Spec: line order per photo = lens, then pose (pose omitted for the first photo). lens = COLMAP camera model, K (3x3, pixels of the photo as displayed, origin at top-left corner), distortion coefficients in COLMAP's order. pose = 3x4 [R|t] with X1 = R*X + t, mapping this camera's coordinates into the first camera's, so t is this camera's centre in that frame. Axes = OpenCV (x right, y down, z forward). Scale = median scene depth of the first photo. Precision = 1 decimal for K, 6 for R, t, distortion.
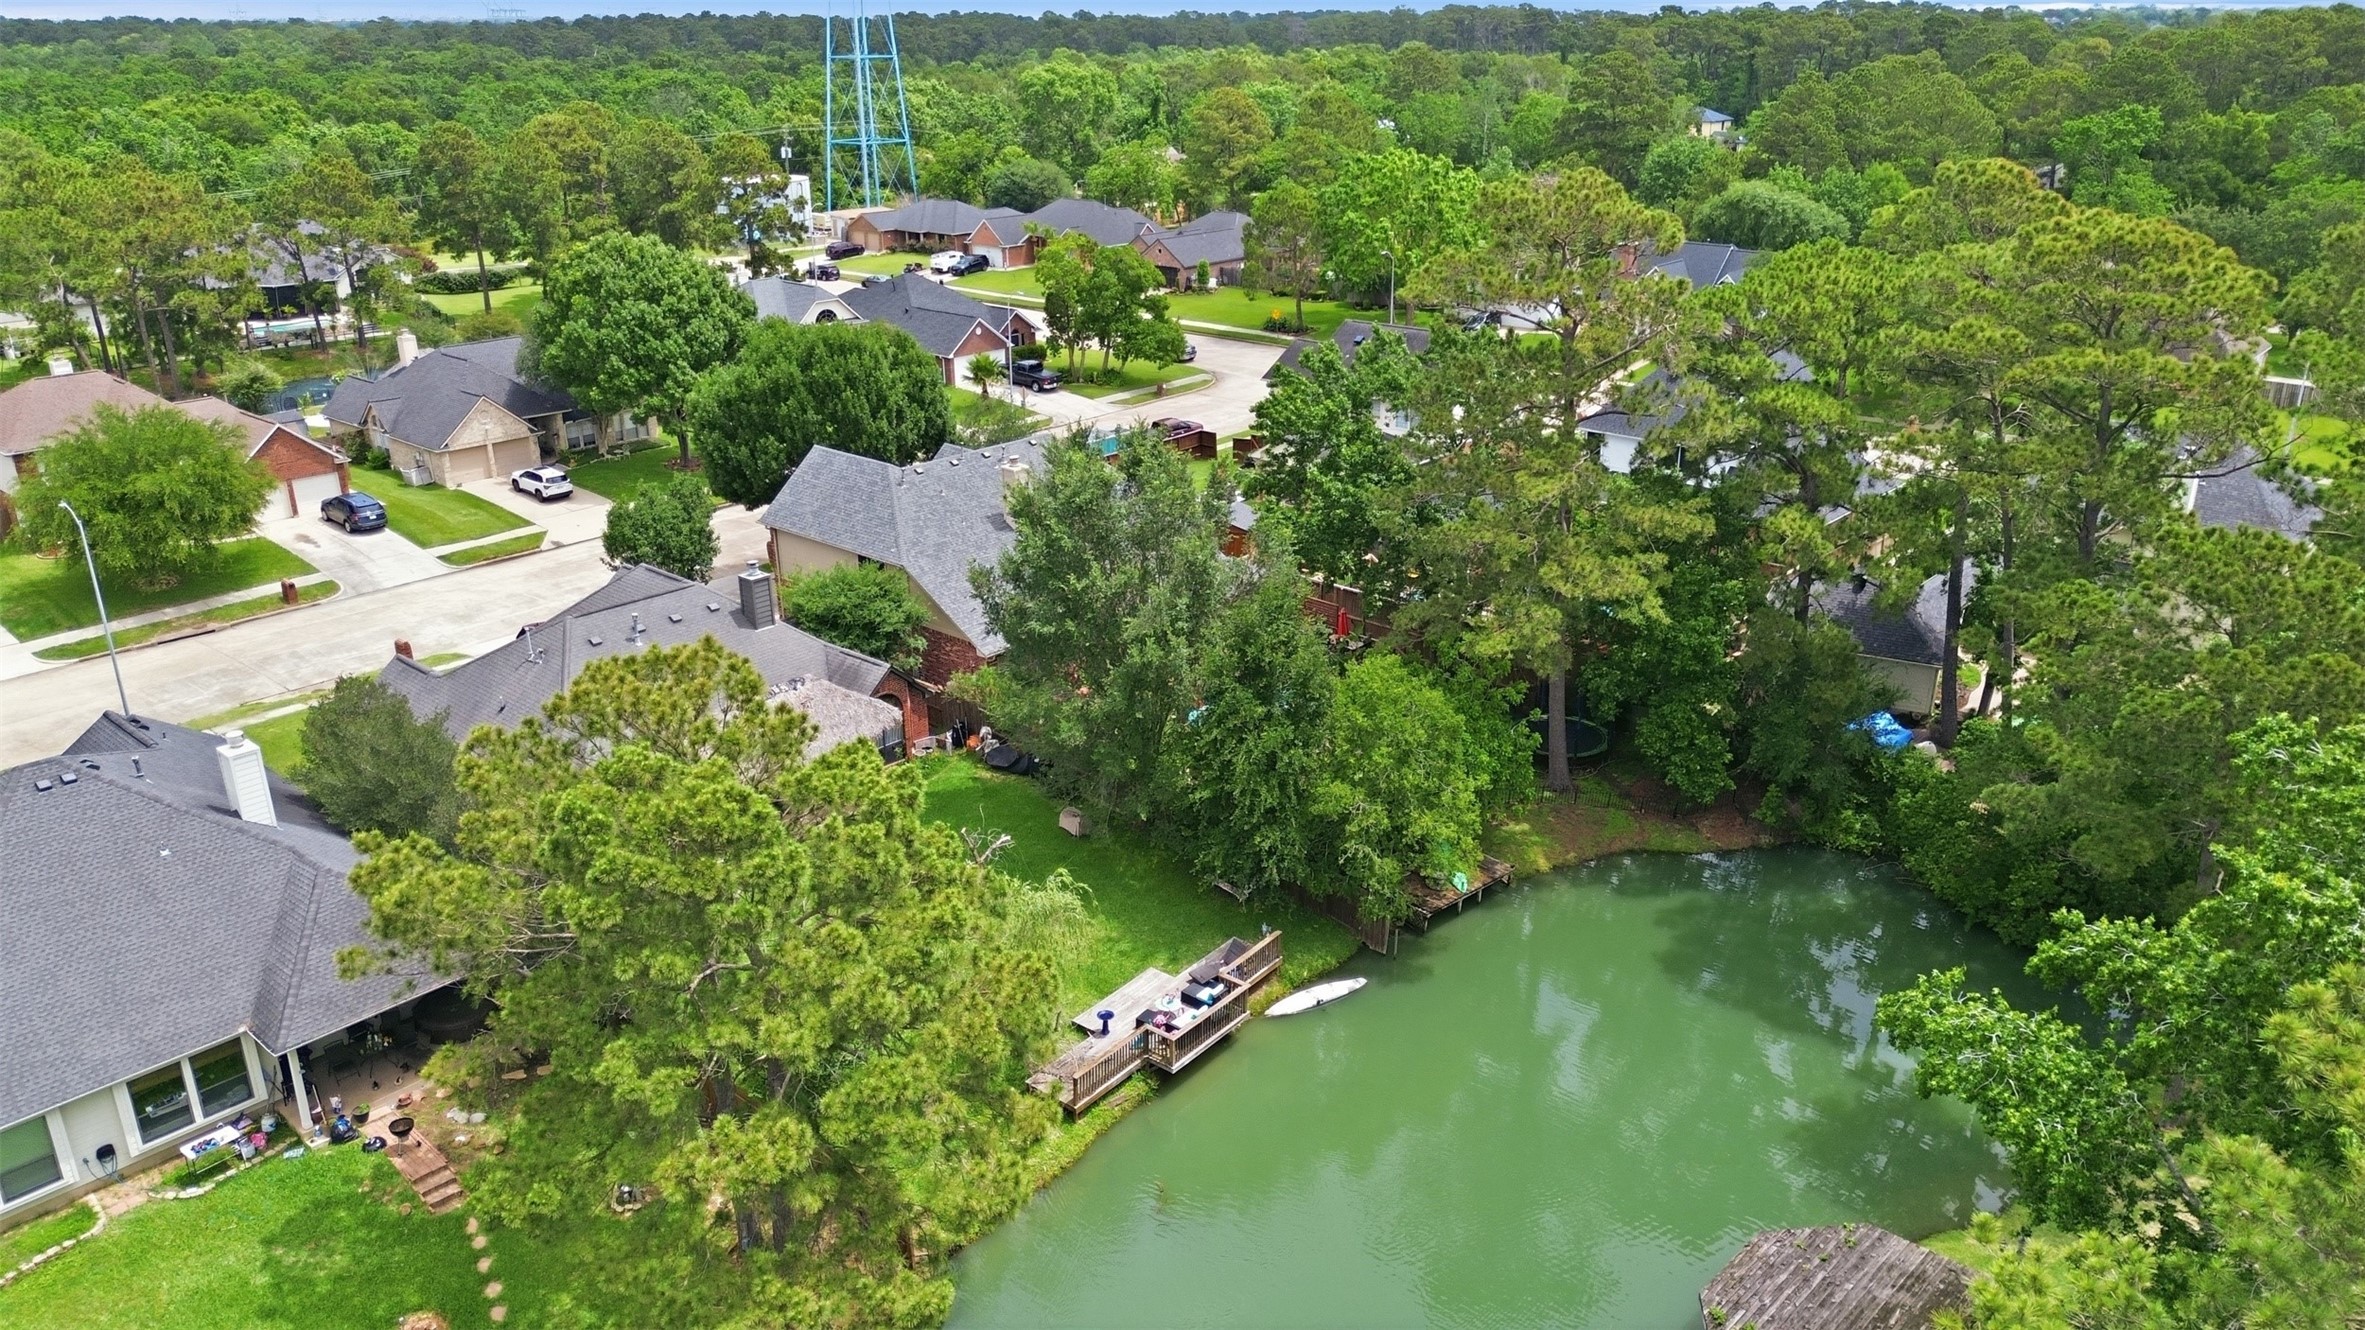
lens RADIAL K [[1689.6, 0, 1194.4], [0, 1689.6, 675.4], [0, 0, 1]] dist [0.068346, -0.067815]
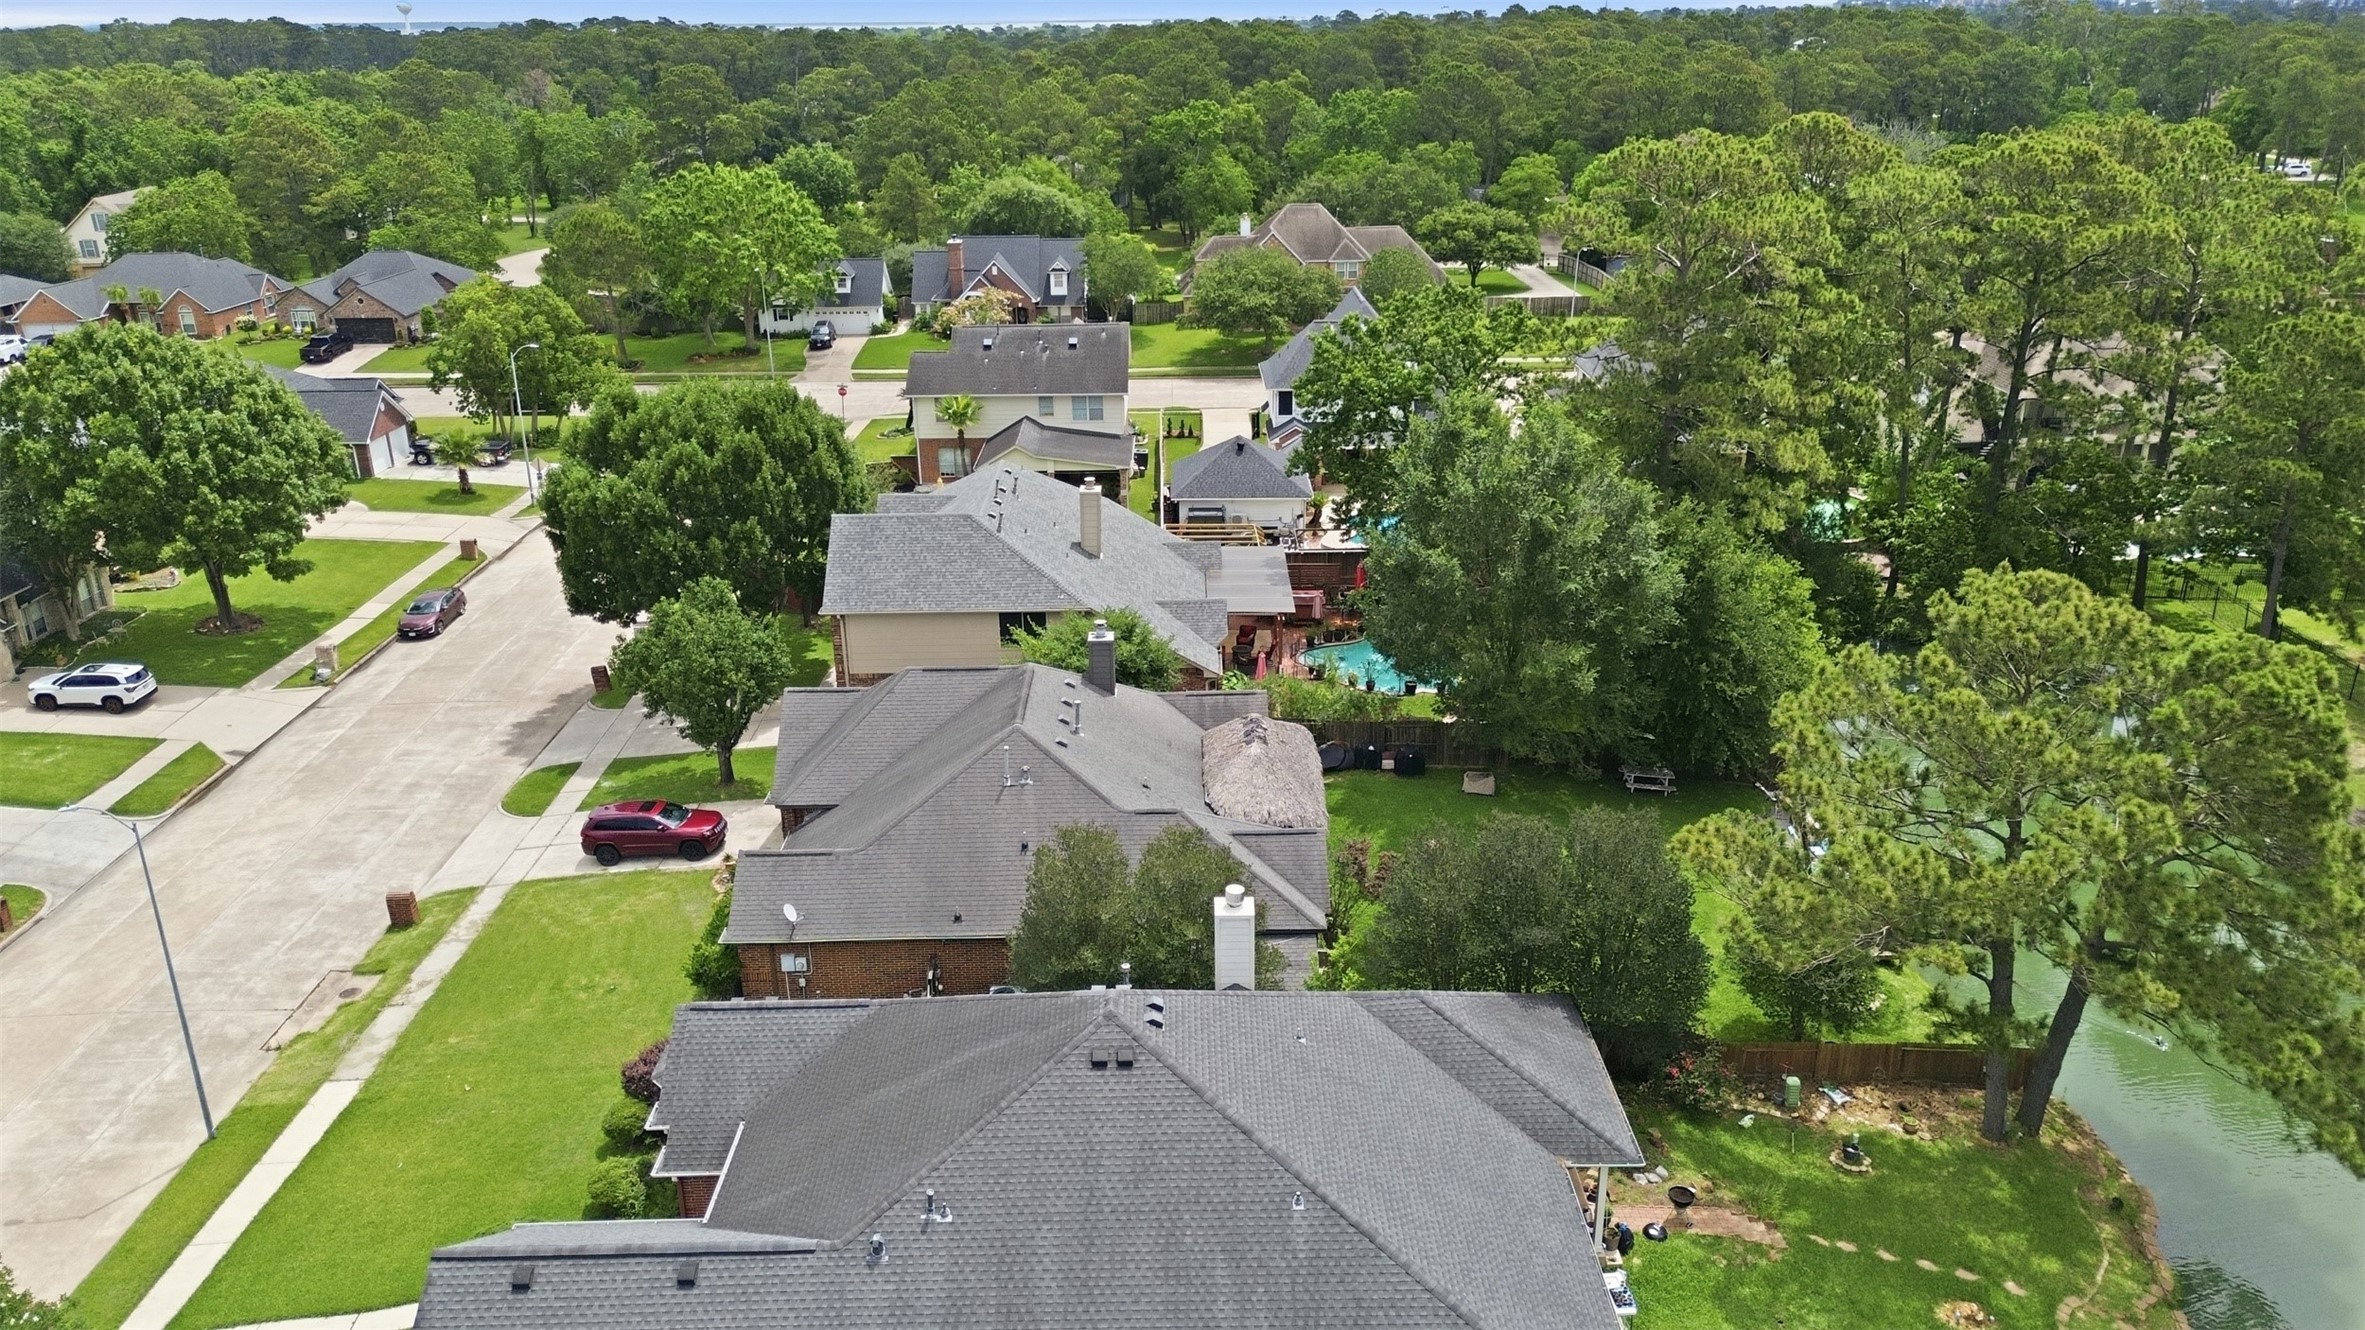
lens RADIAL K [[1689.6, 0, 1194.4], [0, 1689.6, 675.4], [0, 0, 1]] dist [0.068346, -0.067815]
pose [[0.743511, -0.246568, 0.621607, -0.546625], [0.252433, 0.964256, 0.080545, -0.069680], [-0.619248, 0.097029, 0.779177, 0.202541]]
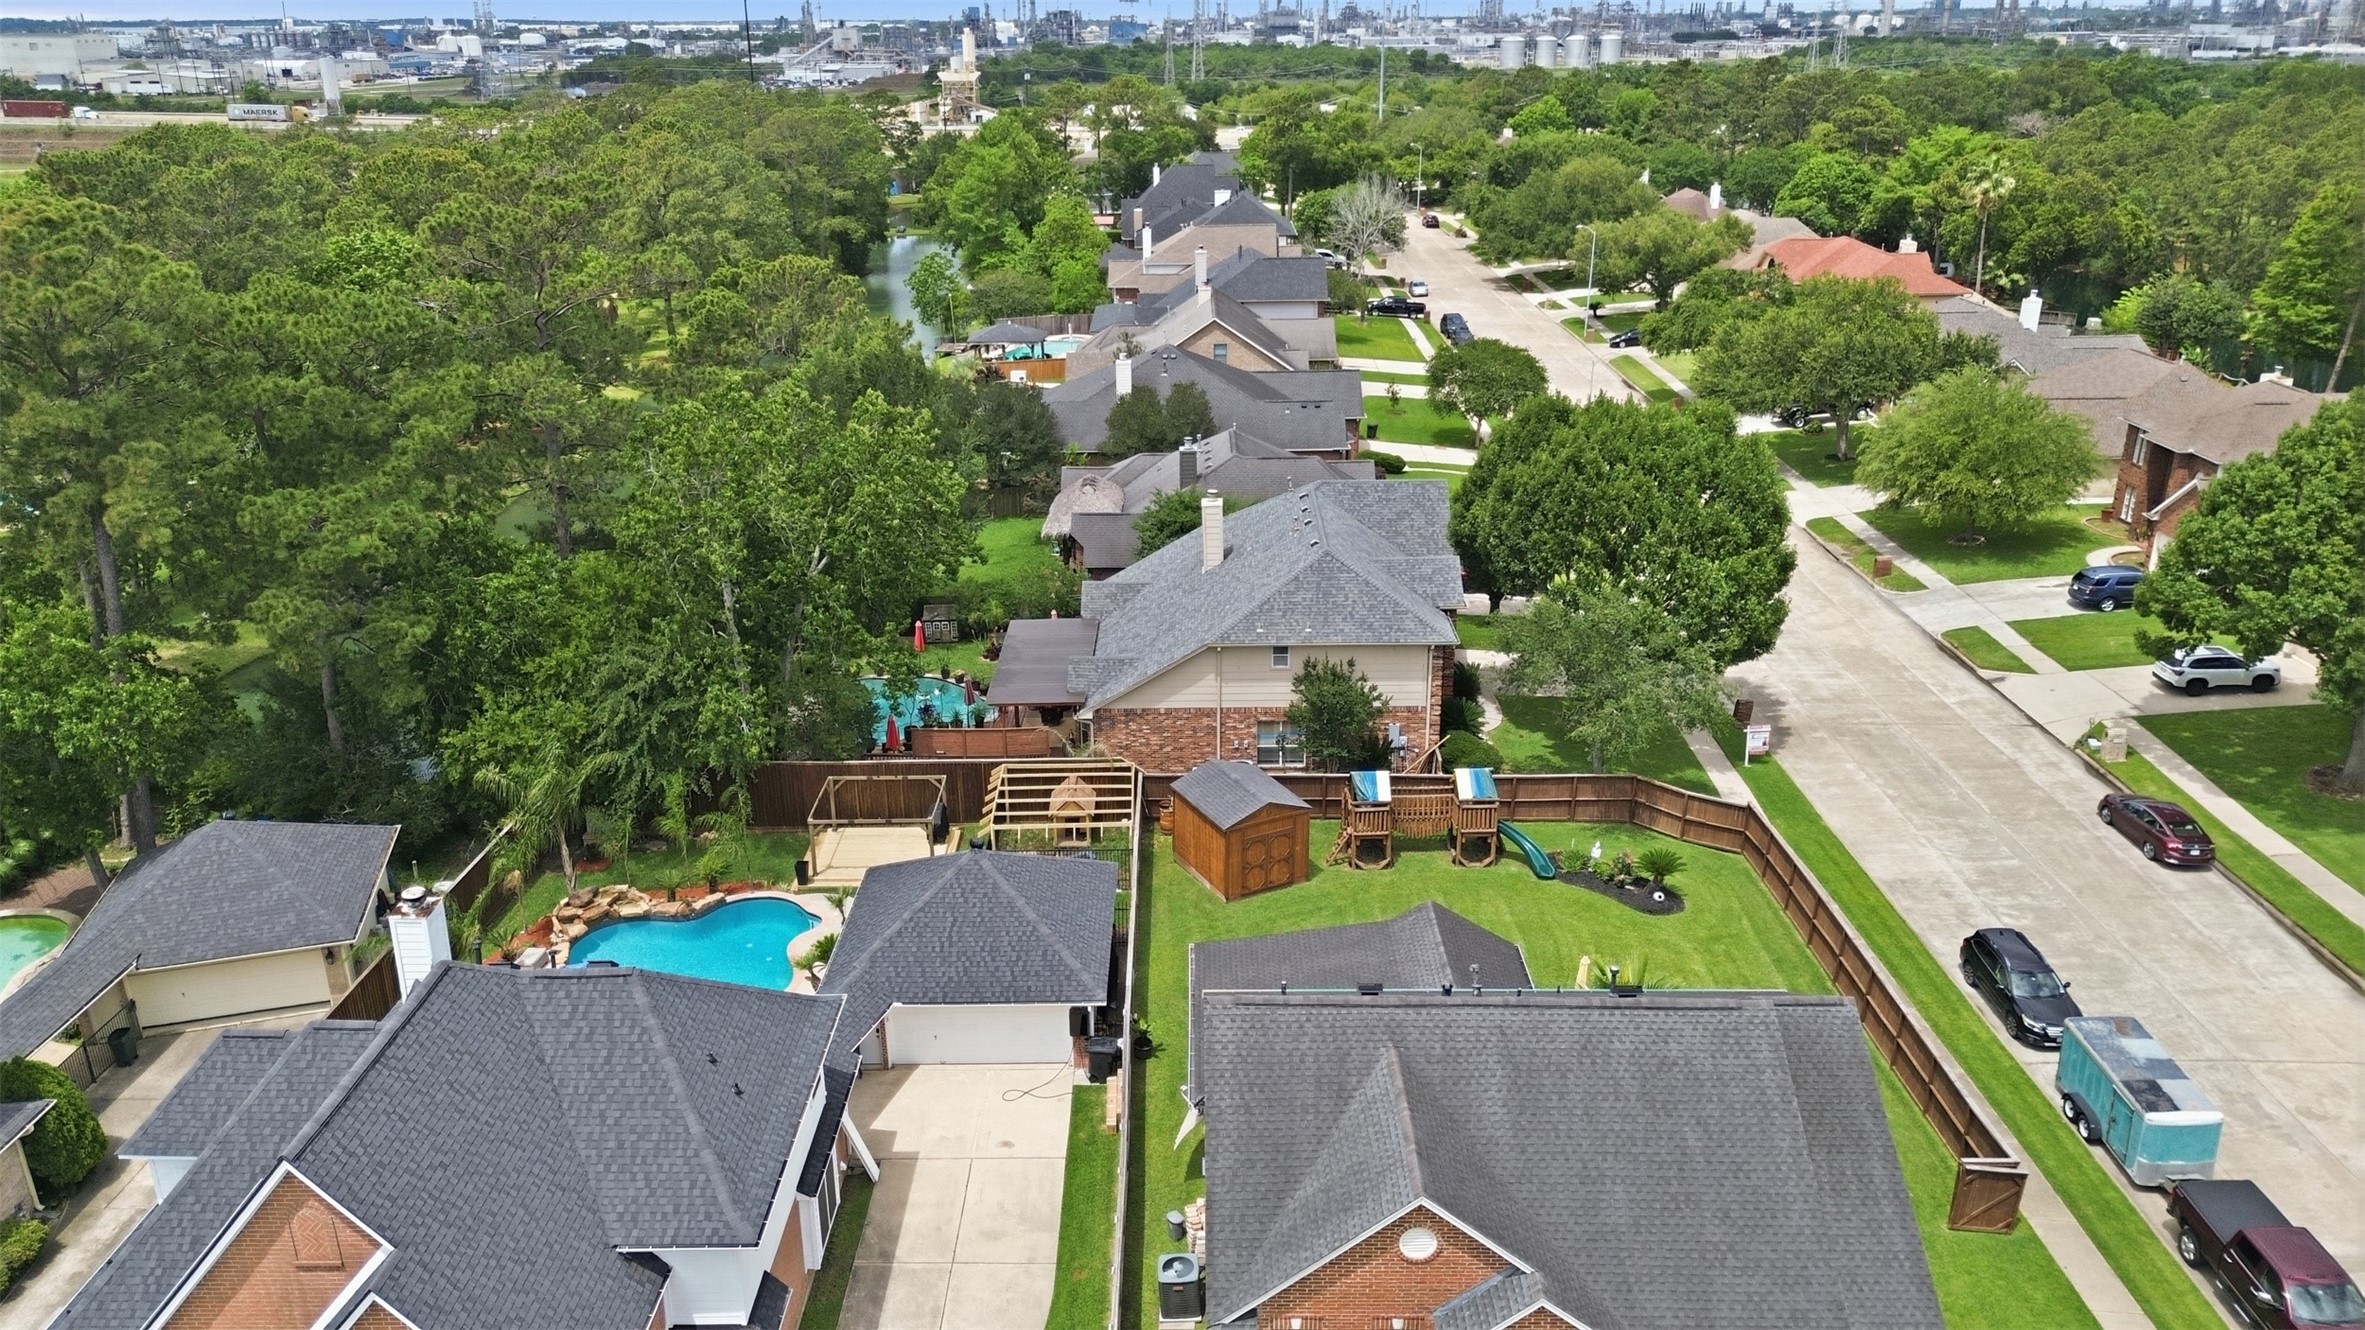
lens RADIAL K [[1689.6, 0, 1194.4], [0, 1689.6, 675.4], [0, 0, 1]] dist [0.068346, -0.067815]
pose [[-0.739307, 0.251333, -0.624705, 0.403118], [-0.237034, 0.771217, 0.590796, -0.479449], [0.630270, 0.584856, -0.510592, 1.241386]]
